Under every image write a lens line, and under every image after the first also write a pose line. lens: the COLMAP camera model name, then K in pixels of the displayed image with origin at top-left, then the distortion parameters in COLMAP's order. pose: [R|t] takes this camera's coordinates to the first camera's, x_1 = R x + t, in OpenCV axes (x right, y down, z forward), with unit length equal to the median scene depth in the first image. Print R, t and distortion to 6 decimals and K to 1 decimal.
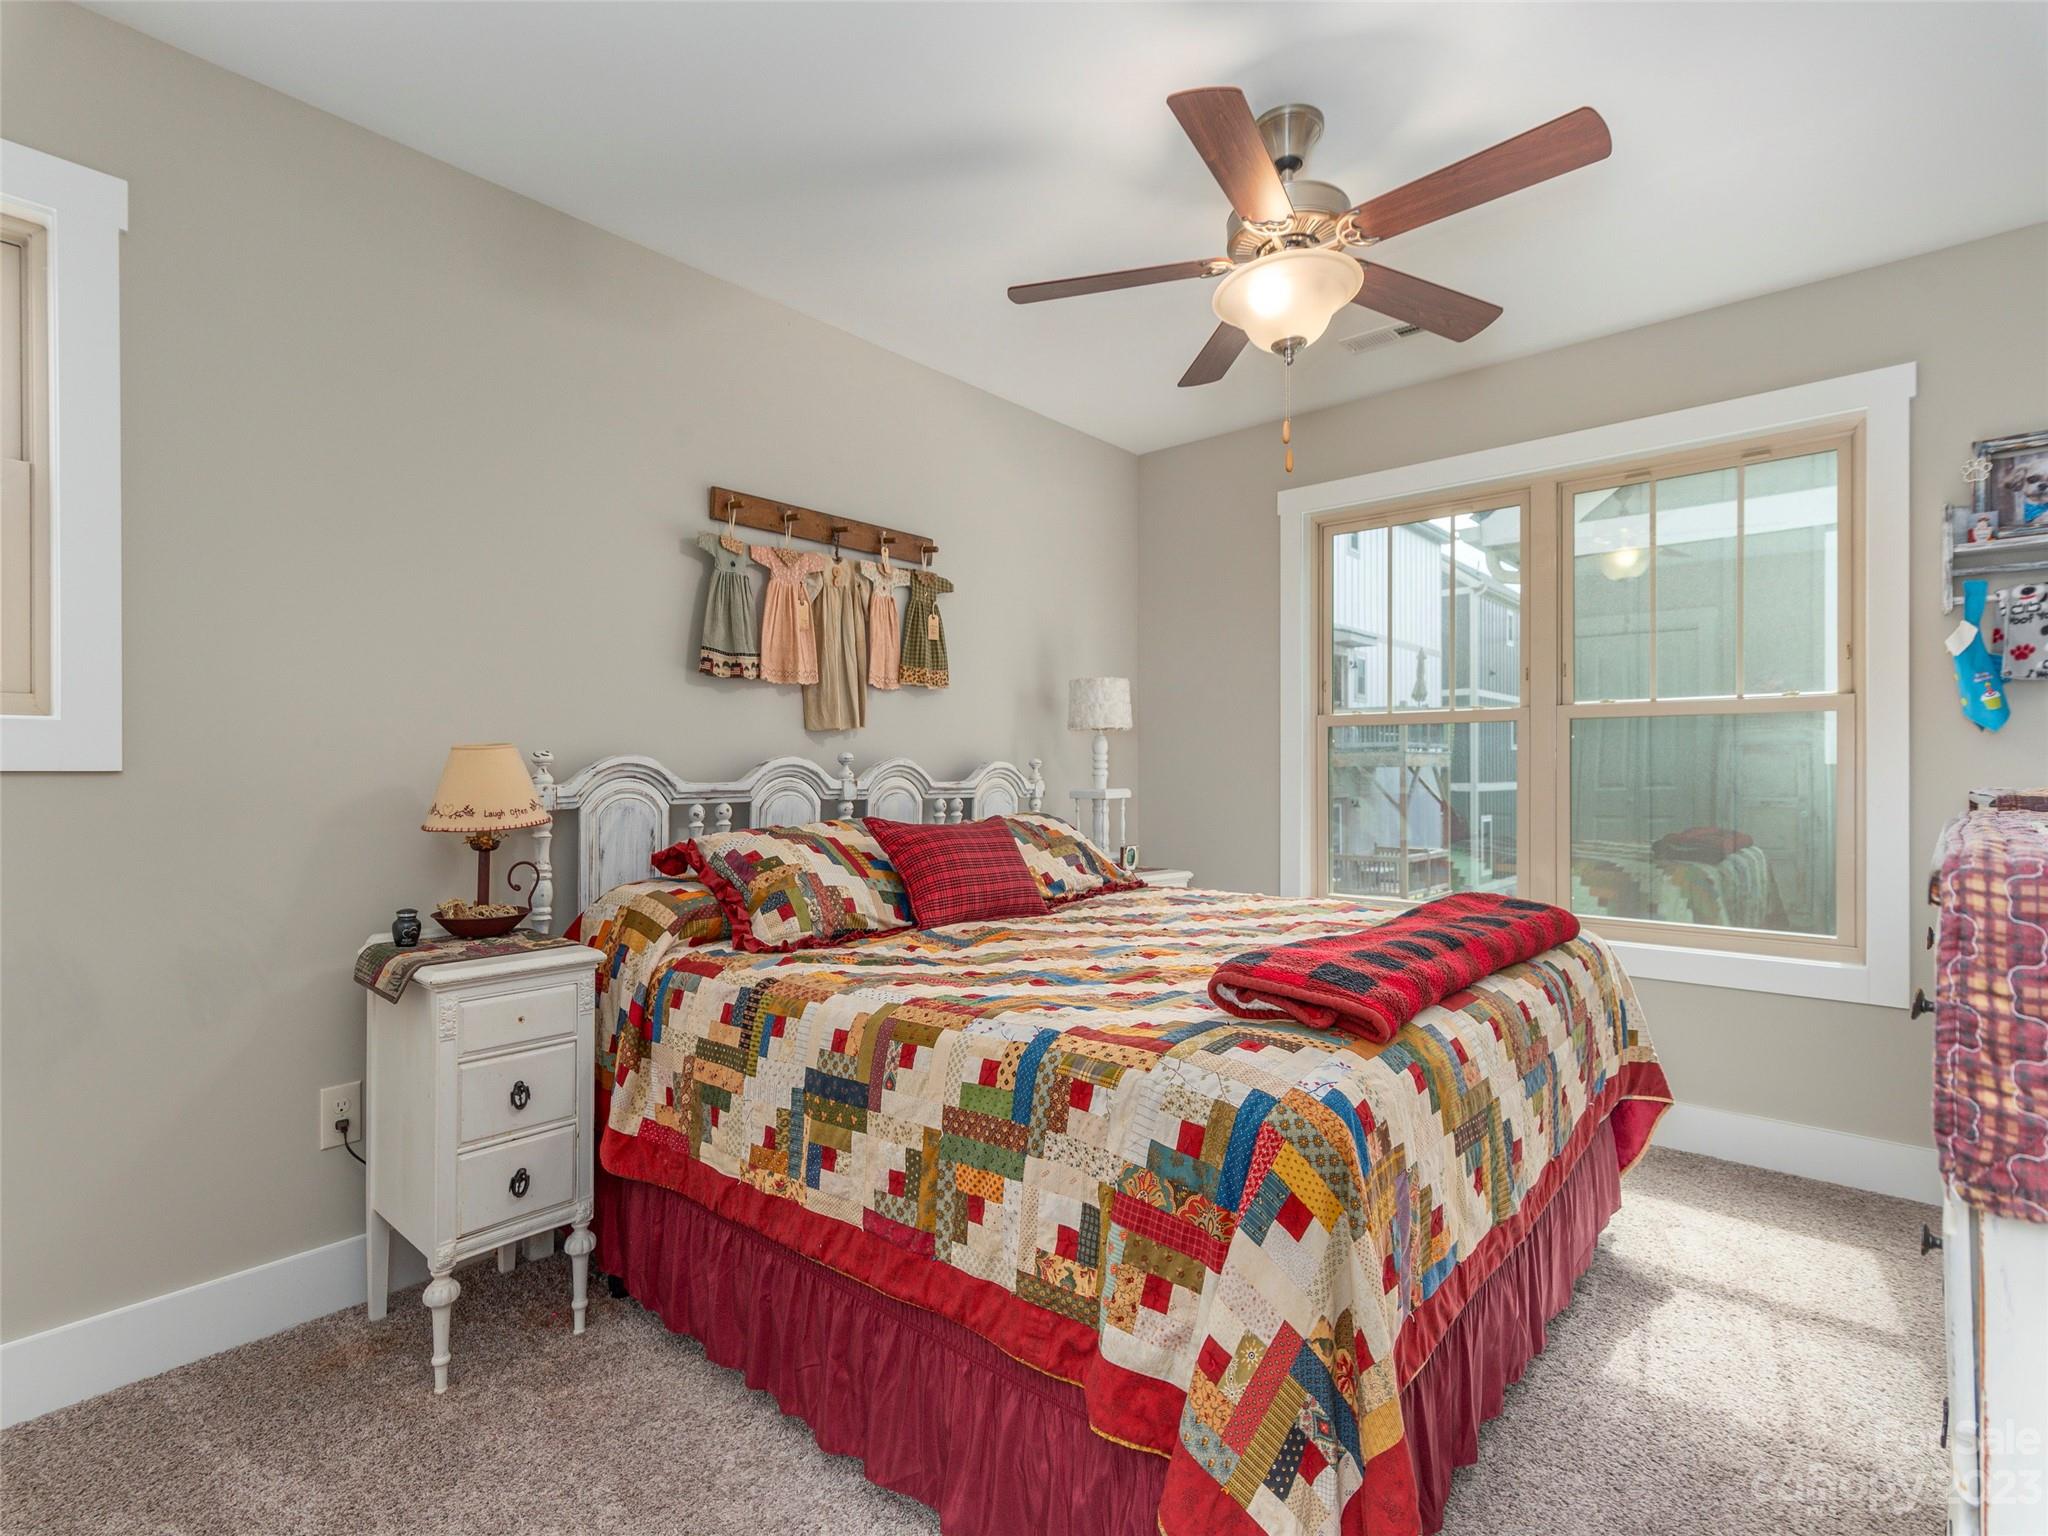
lens RADIAL K [[1006.6, 0, 1019.5], [0, 1006.6, 770.1], [0, 0, 1]] dist [0.010568, -0.001982]
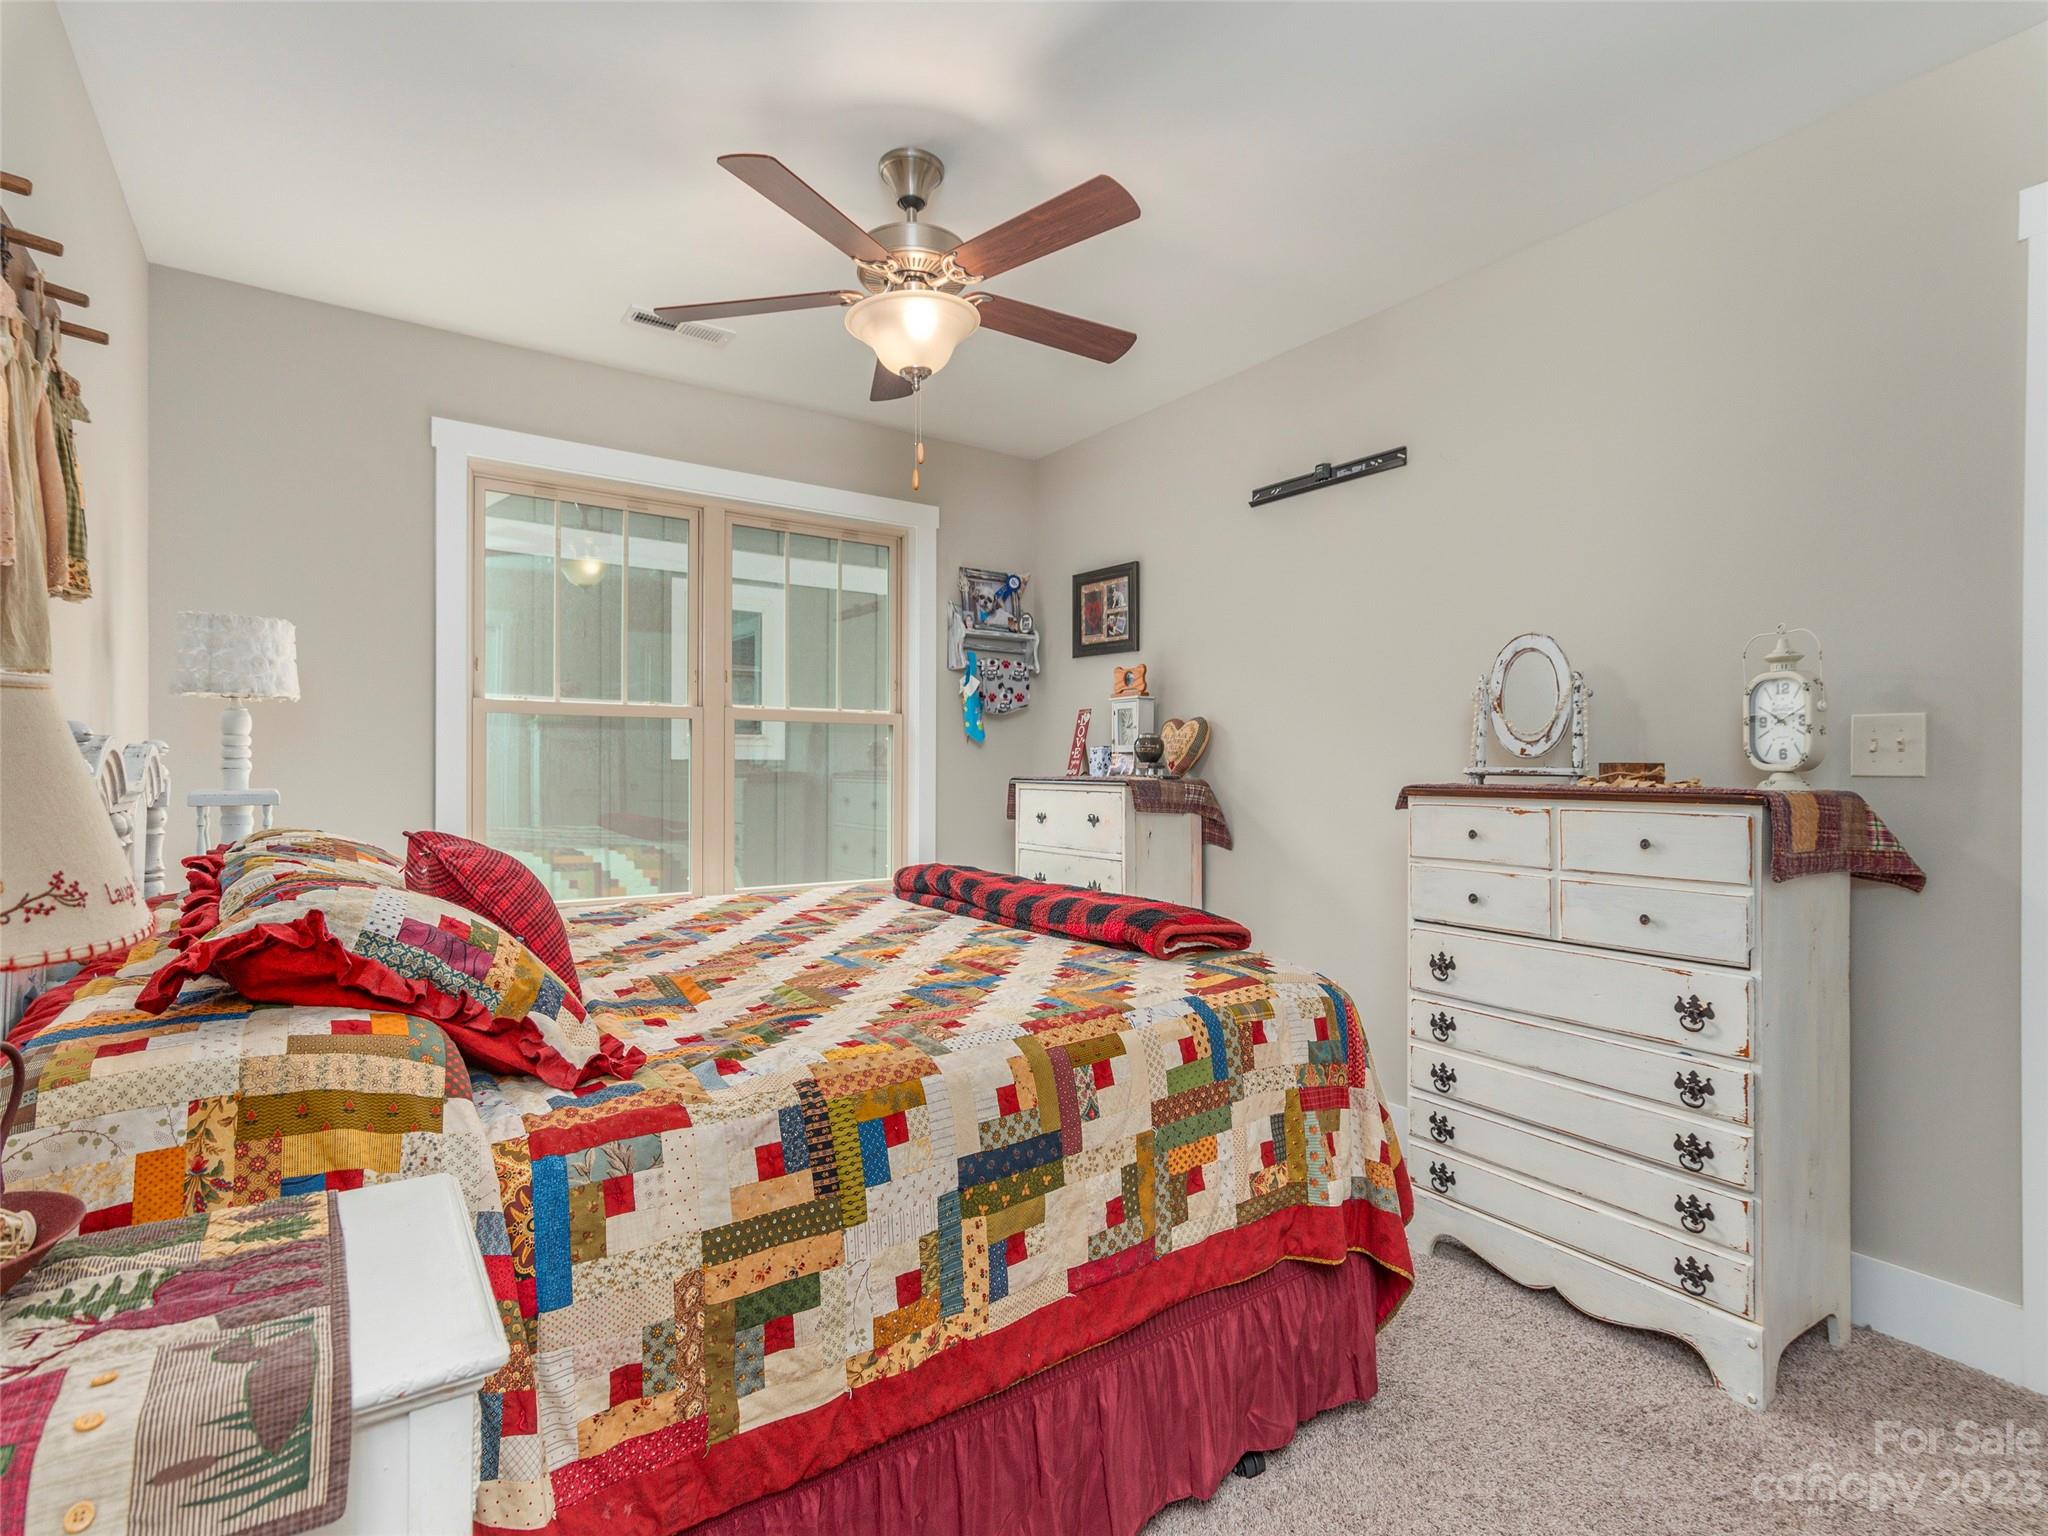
lens RADIAL K [[1006.6, 0, 1022.2], [0, 1006.6, 769.1], [0, 0, 1]] dist [0.010568, -0.001982]
pose [[0.229739, -0.000197, 0.973252, -0.930770], [-0.006191, 0.999979, 0.001664, 0.002699], [-0.973232, -0.006407, 0.229734, 0.781504]]
